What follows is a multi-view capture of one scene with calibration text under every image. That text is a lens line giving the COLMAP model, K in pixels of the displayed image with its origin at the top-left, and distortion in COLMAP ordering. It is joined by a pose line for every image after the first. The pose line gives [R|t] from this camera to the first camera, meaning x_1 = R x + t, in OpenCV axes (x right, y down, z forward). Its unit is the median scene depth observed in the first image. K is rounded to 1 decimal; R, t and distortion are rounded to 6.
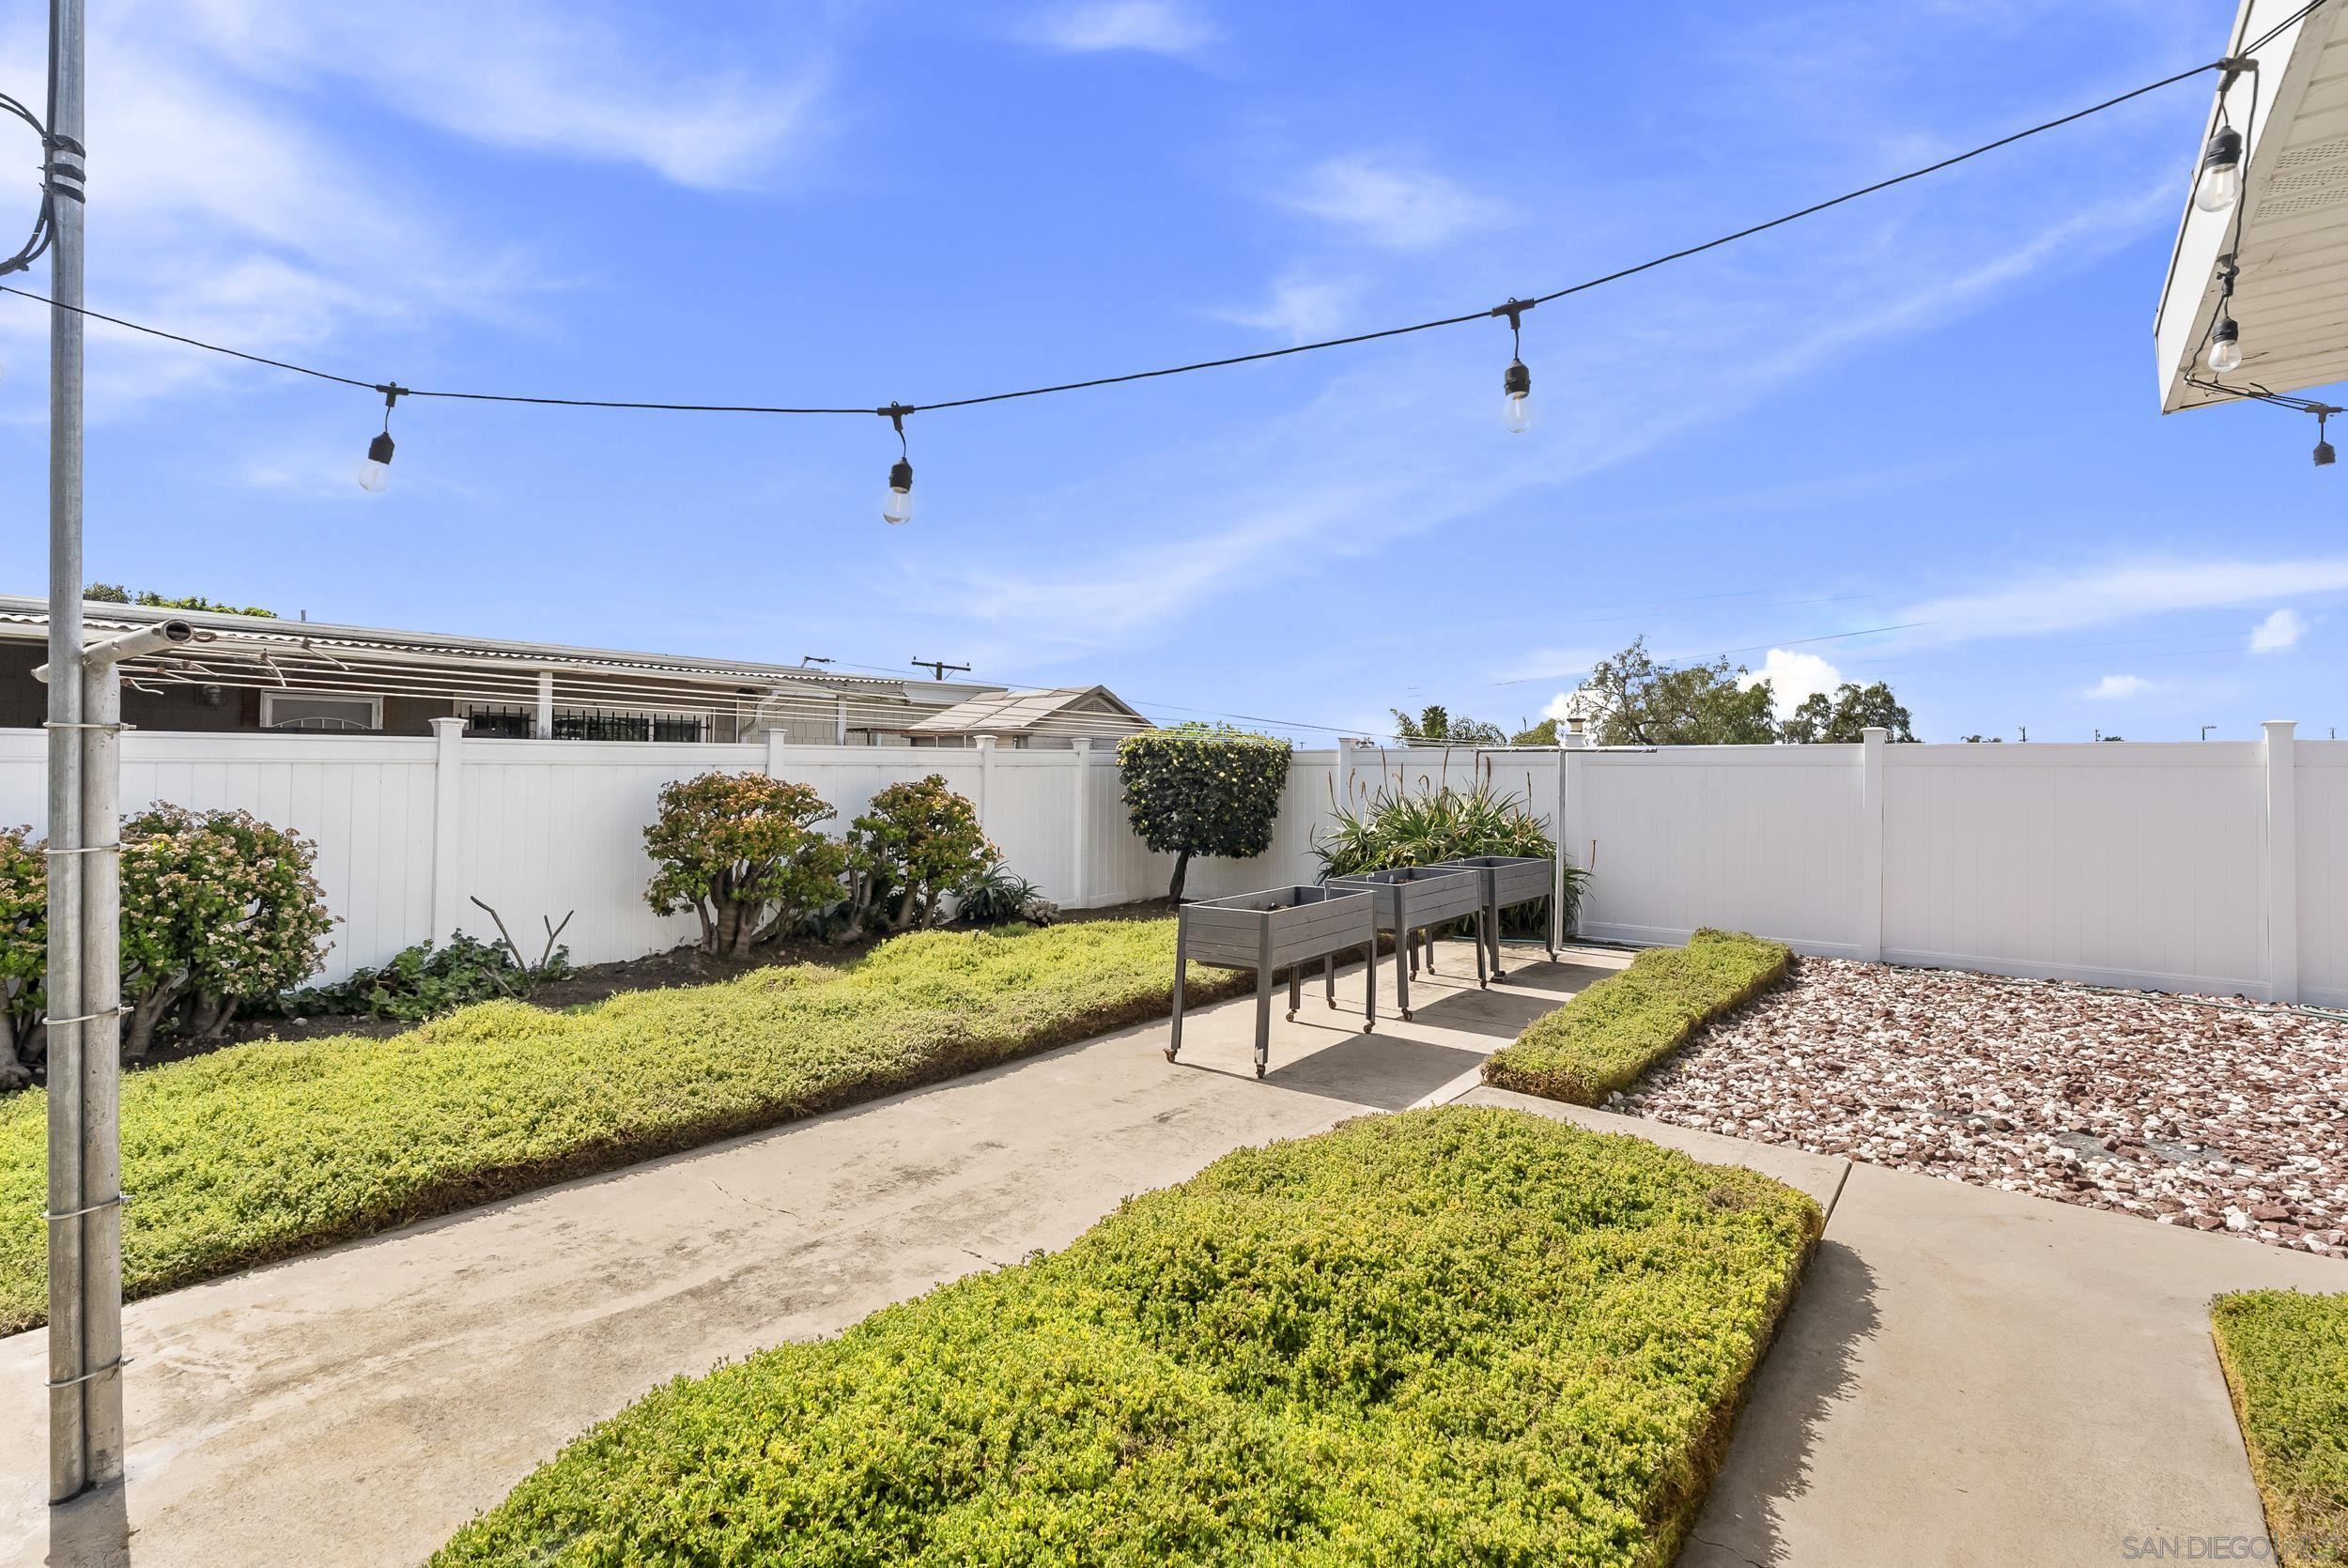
lens RADIAL K [[1036.2, 0, 1282.0], [0, 1036.2, 761.4], [0, 0, 1]] dist [-0.008956, 0.003342]
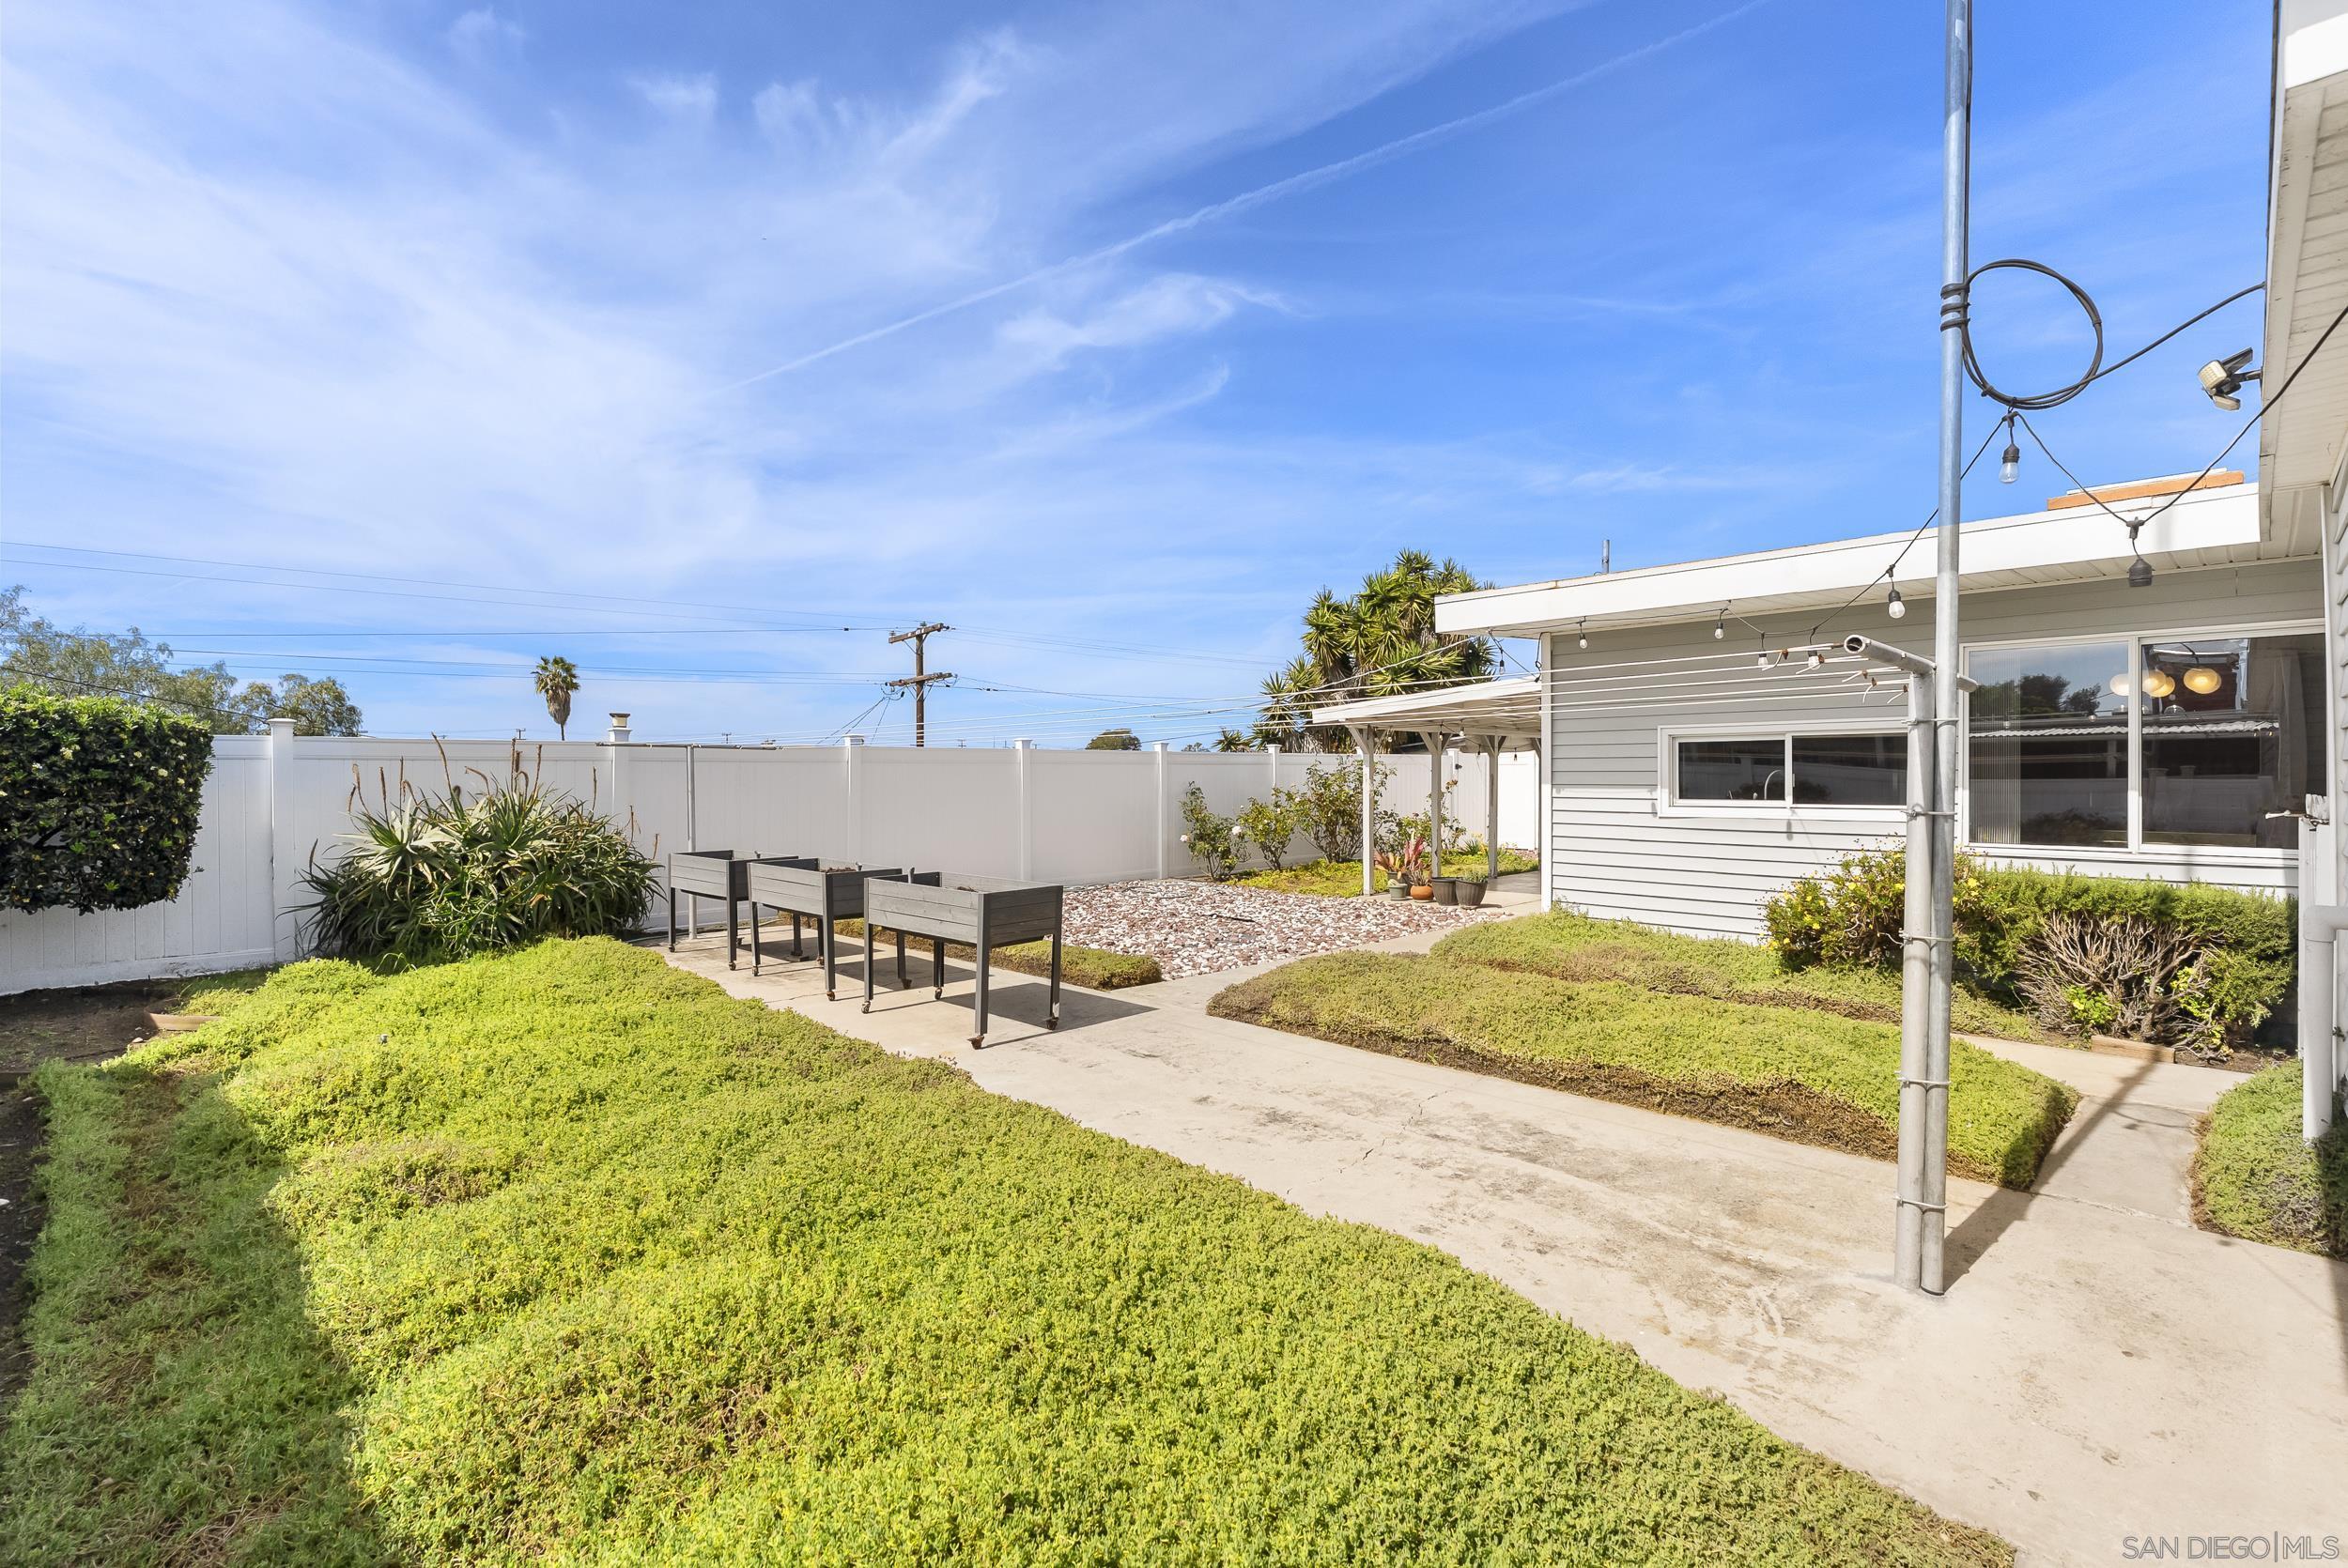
lens RADIAL K [[1036.2, 0, 1041.0], [0, 1036.2, 787.2], [0, 0, 1]] dist [-0.008956, 0.003342]
pose [[0.245937, -0.019751, 0.969084, -0.707637], [-0.003361, 0.999769, 0.021230, 0.009393], [-0.969280, -0.008478, 0.245814, 0.463050]]
